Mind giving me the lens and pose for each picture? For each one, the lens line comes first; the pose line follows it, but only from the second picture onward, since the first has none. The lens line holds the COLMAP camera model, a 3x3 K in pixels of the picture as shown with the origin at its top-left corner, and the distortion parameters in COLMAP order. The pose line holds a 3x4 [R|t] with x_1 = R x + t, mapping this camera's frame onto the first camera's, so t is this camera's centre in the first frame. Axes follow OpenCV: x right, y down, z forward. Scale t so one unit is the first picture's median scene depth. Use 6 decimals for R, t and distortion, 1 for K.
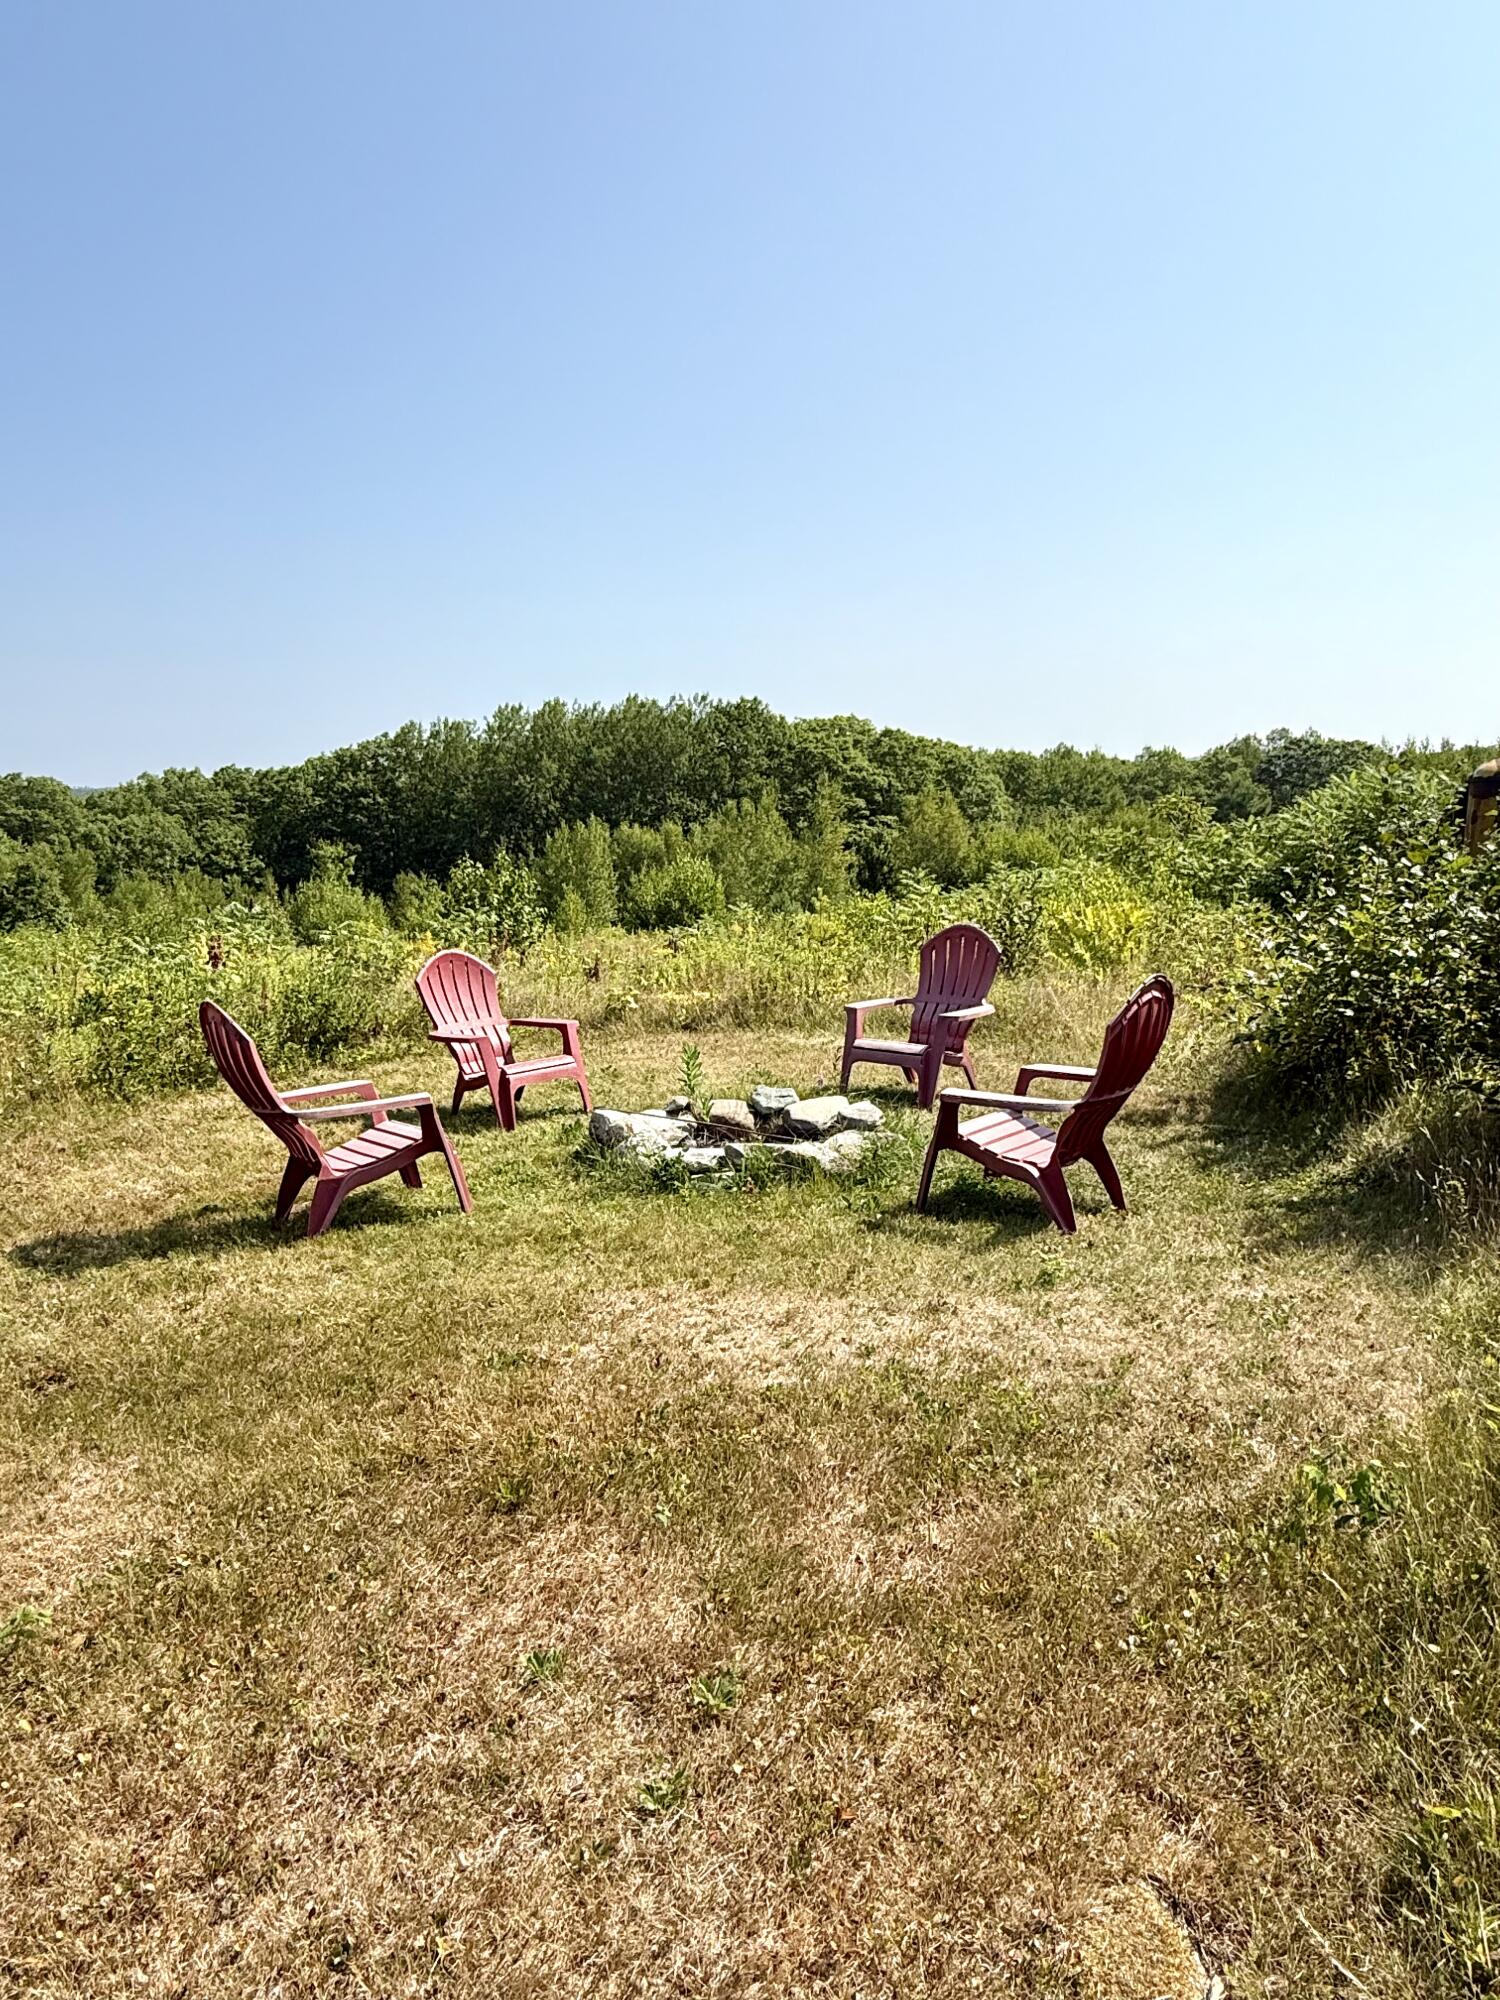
lens RADIAL K [[1279.5, 0, 750.9], [0, 1279.5, 996.1], [0, 0, 1]] dist [-0.009932, -0.000372]
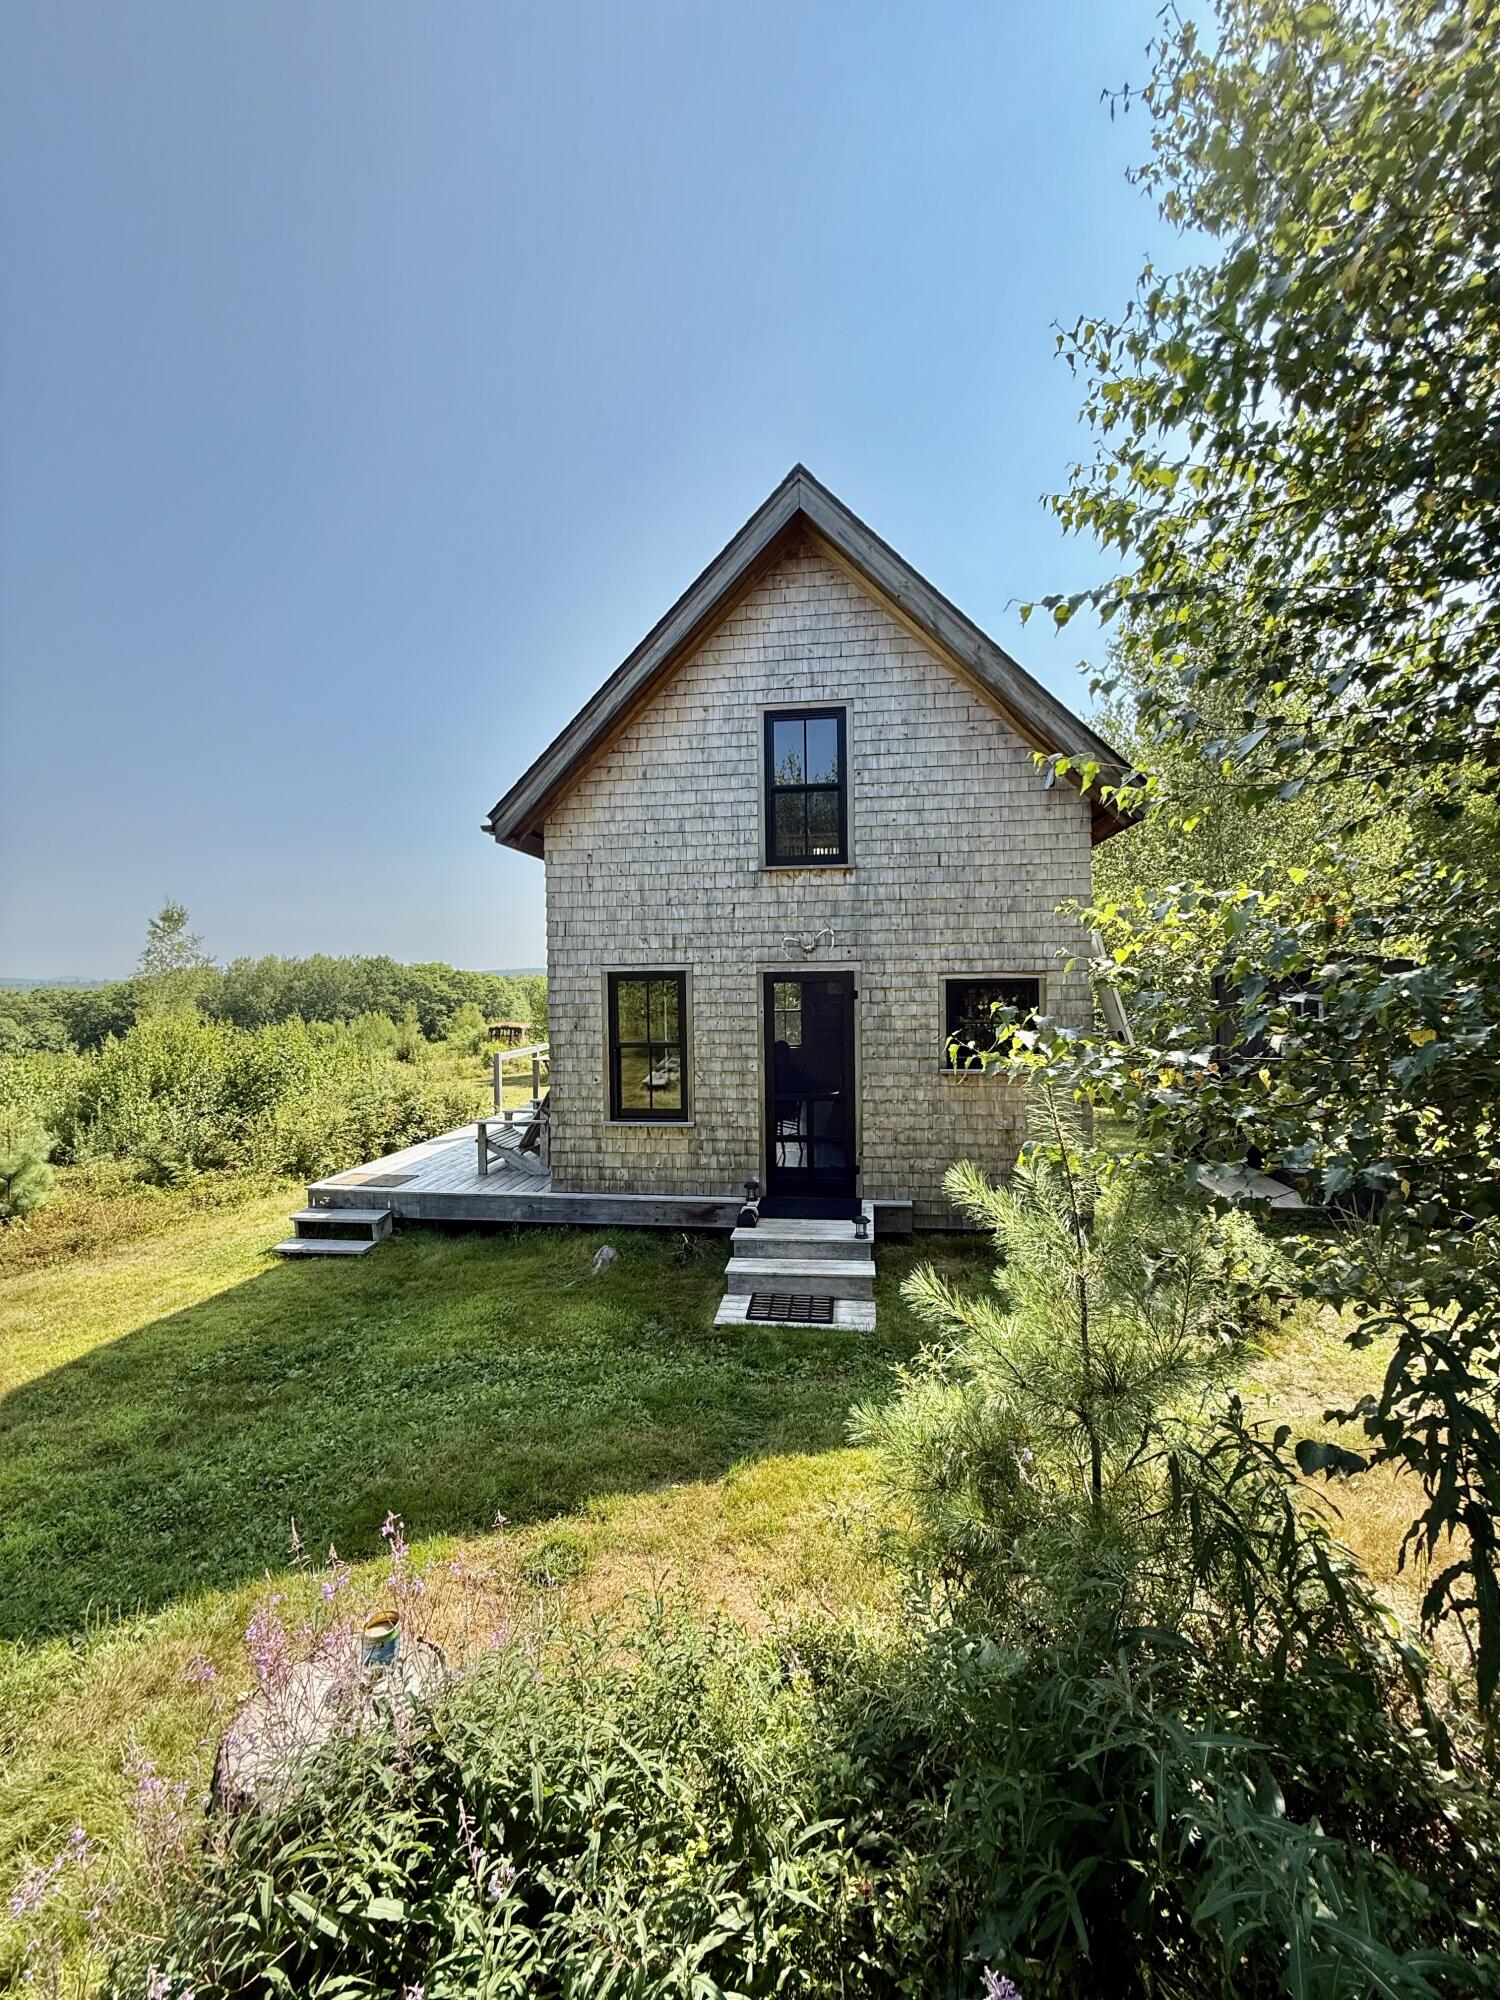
lens RADIAL K [[797.3, 0, 752.6], [0, 797.3, 991.2], [0, 0, 1]] dist [0.002227, 0.000191]
pose [[0.915064, -0.003354, 0.403294, 0.024467], [0.064437, 0.988336, -0.137985, 0.032655], [-0.398128, 0.152252, 0.904607, -0.362287]]
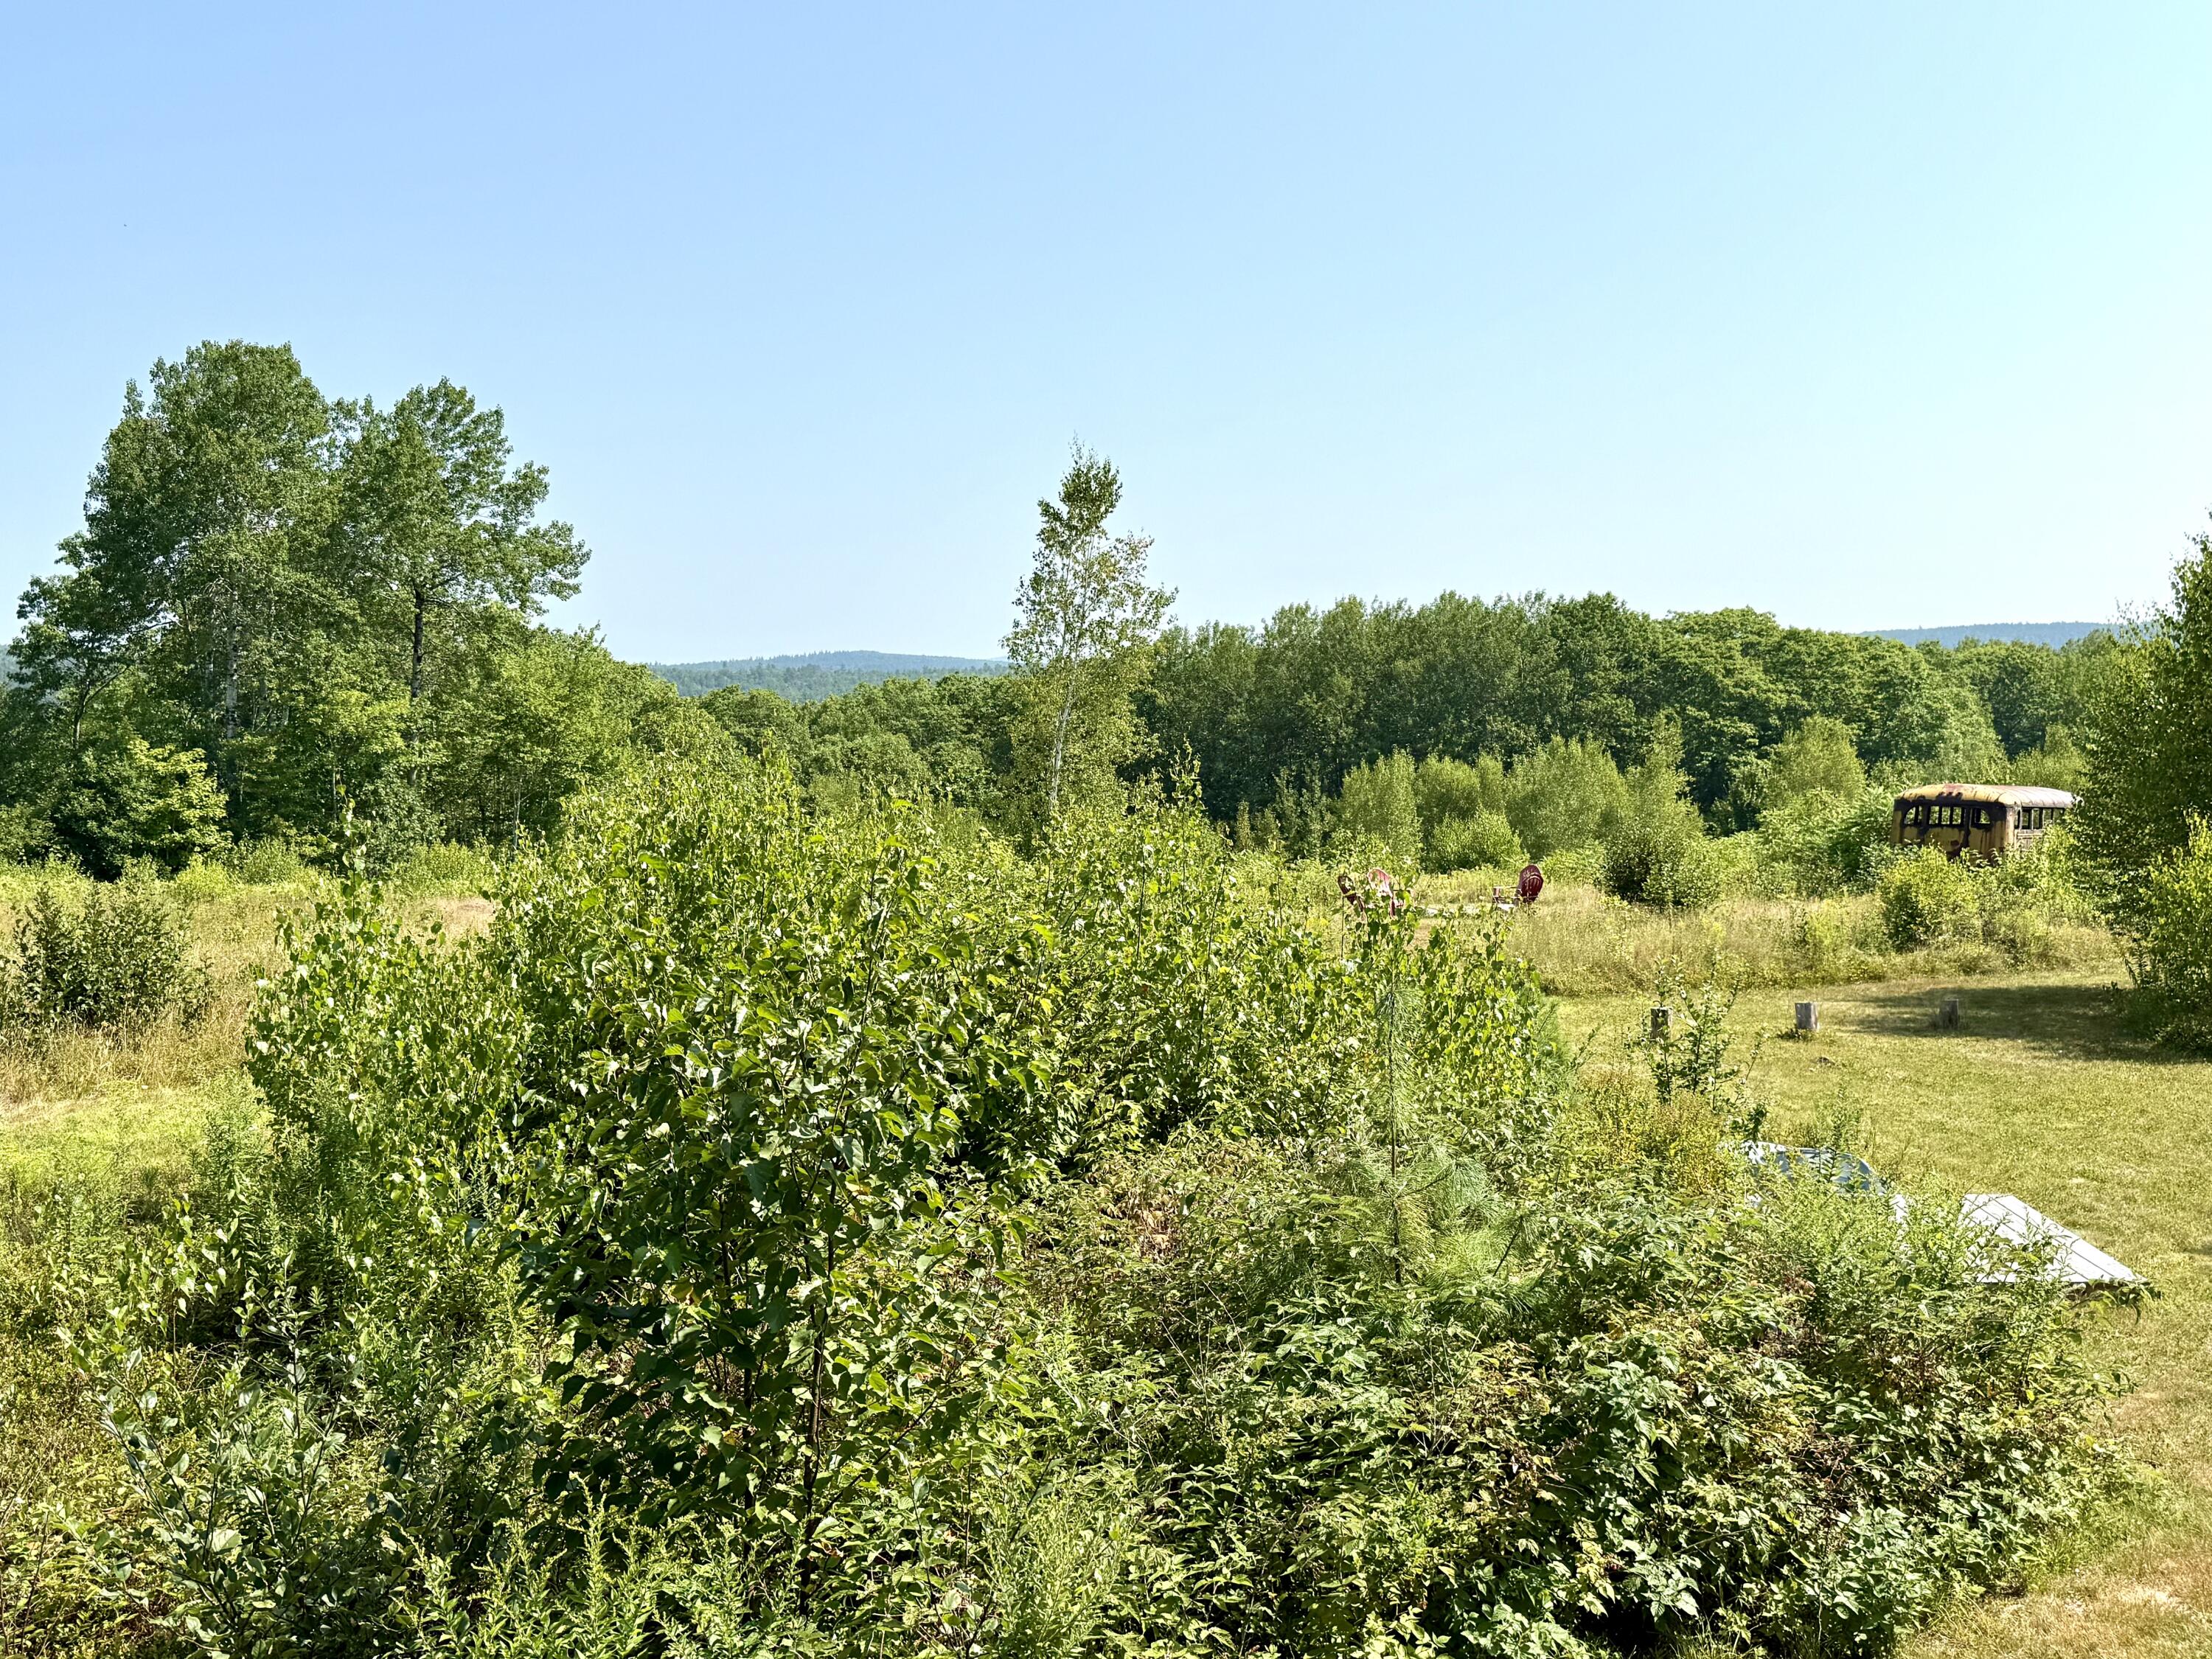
lens RADIAL K [[2029.2, 0, 1094.3], [0, 2029.2, 829.6], [0, 0, 1]] dist [0.086019, 0.004851]
pose [[0.965650, 0.022481, -0.258872, 0.026985], [-0.043621, 0.996137, -0.076212, 0.019297], [0.256159, 0.084886, 0.962900, -0.271654]]
